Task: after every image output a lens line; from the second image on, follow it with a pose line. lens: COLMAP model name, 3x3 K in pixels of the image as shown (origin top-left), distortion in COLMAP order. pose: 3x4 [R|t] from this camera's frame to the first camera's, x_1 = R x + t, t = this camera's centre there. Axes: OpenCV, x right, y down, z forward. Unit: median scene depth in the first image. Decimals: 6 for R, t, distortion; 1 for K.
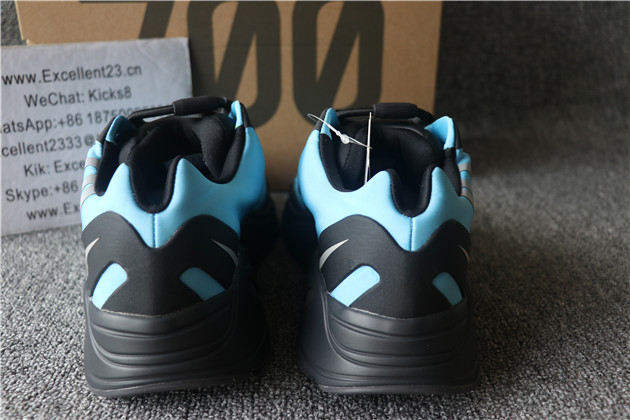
lens RADIAL K [[664.9, 0, 316.4], [0, 664.9, 215.8], [0, 0, 1]] dist [-0.120195, 0.225711]
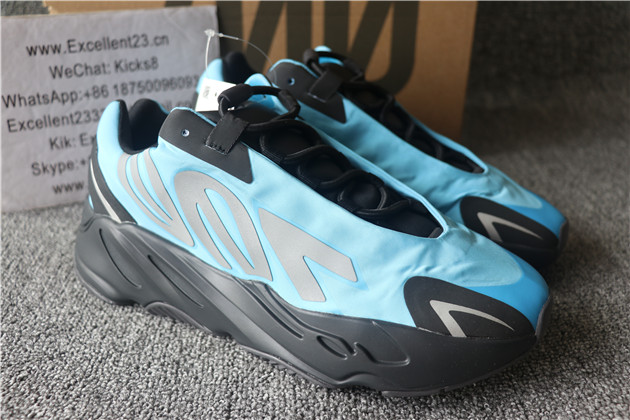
lens RADIAL K [[664.9, 0, 316.4], [0, 664.9, 215.8], [0, 0, 1]] dist [-0.120195, 0.225711]
pose [[0.999877, 0.012908, -0.008916, -0.037866], [-0.012228, 0.997292, 0.072515, -0.037582], [0.009828, -0.072397, 0.997327, 0.019882]]
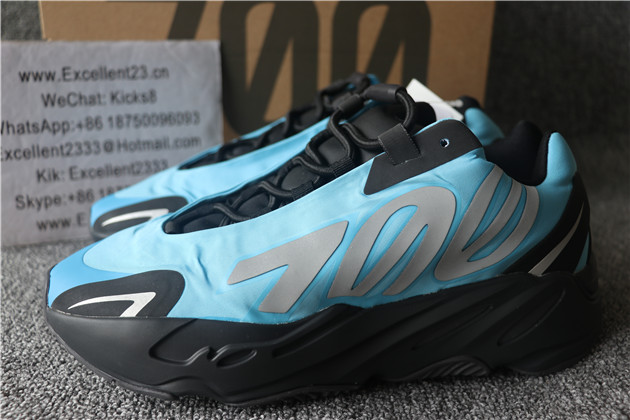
lens RADIAL K [[659.3, 0, 313.1], [0, 659.3, 213.3], [0, 0, 1]] dist [-0.105820, 0.181693]
pose [[0.999193, 0.028640, -0.028166, -0.031408], [-0.030596, 0.996960, -0.071656, 0.036678], [0.026028, 0.072460, 0.997032, 0.103216]]
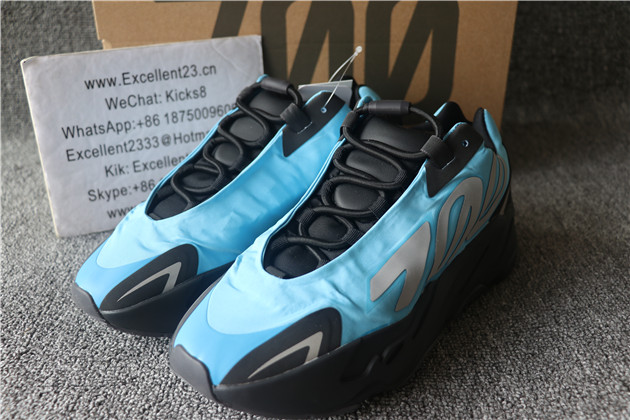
lens RADIAL K [[671.9, 0, 310.7], [0, 671.9, 211.9], [0, 0, 1]] dist [-0.115615, 0.232347]
pose [[0.999255, 0.003739, -0.038410, -0.084791], [-0.000928, 0.997336, 0.072939, -0.081775], [0.038581, -0.072849, 0.996596, -0.027571]]
